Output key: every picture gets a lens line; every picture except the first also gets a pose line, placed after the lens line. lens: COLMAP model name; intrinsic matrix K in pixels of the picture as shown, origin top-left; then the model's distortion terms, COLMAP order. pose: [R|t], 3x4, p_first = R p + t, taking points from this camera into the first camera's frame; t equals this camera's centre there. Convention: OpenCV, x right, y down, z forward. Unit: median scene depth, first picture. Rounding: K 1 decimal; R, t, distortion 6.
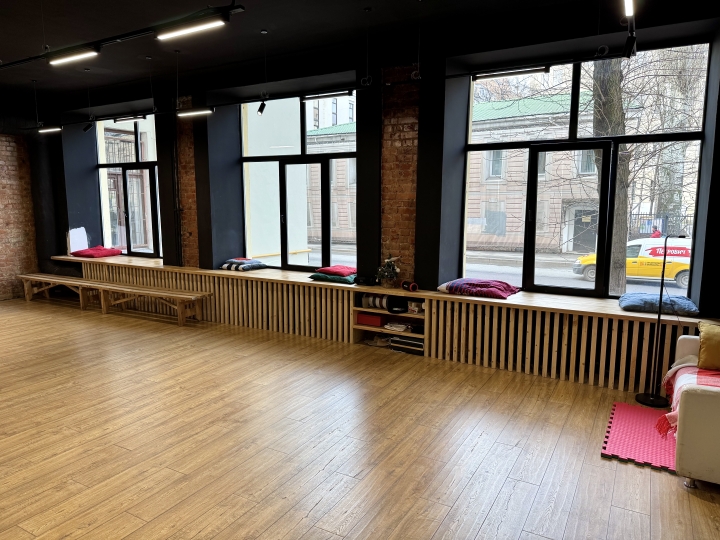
lens RADIAL K [[500.9, 0, 358.1], [0, 500.9, 270.7], [0, 0, 1]] dist [0.123961, -0.185842]
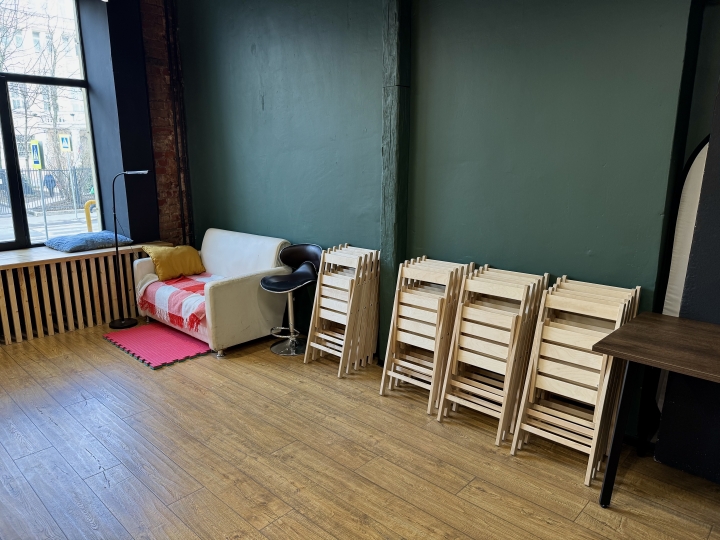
lens RADIAL K [[518.9, 0, 343.2], [0, 518.9, 259.7], [0, 0, 1]] dist [0.129074, -0.082641]
pose [[0.267968, -0.204232, 0.941532, -0.282808], [0.136419, 0.975470, 0.172768, -0.015378], [-0.953721, 0.082146, 0.289256, 0.133236]]
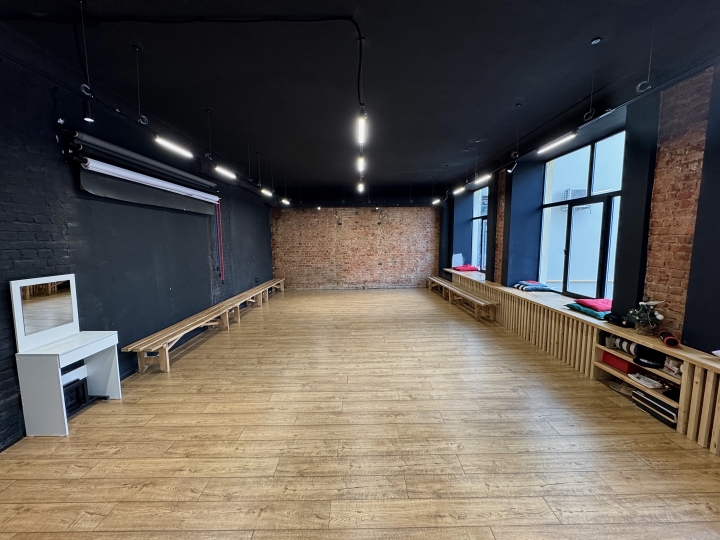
lens RADIAL K [[285.5, 0, 360.0], [0, 285.5, 270.0], [0, 0, 1]] dist [-0.001905, -0.000043]
pose [[0.502899, 0.084777, -0.860178, 0.233597], [-0.103782, 0.993901, 0.037281, -0.045722], [0.858092, 0.070523, 0.508630, 0.304370]]
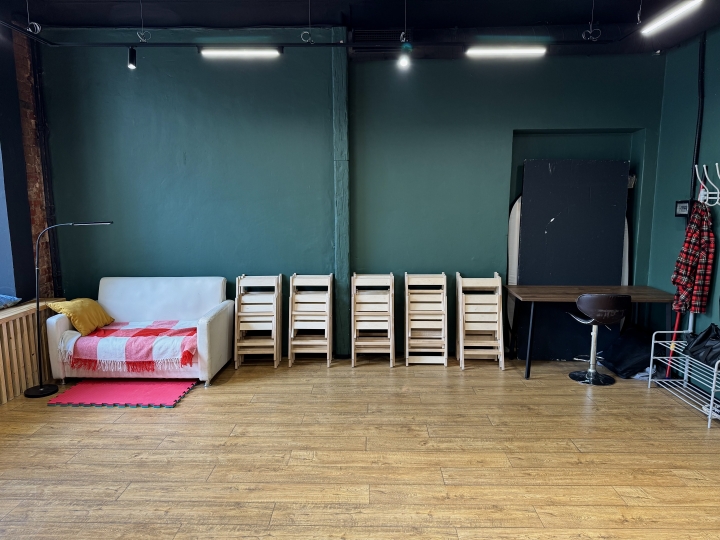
lens RADIAL K [[500.9, 0, 358.1], [0, 500.9, 270.7], [0, 0, 1]] dist [0.123961, -0.185842]
pose [[-0.473603, -0.129749, 0.871129, -0.423677], [0.118254, 0.970765, 0.208880, -0.084723], [-0.872763, 0.201941, -0.444414, 0.637394]]
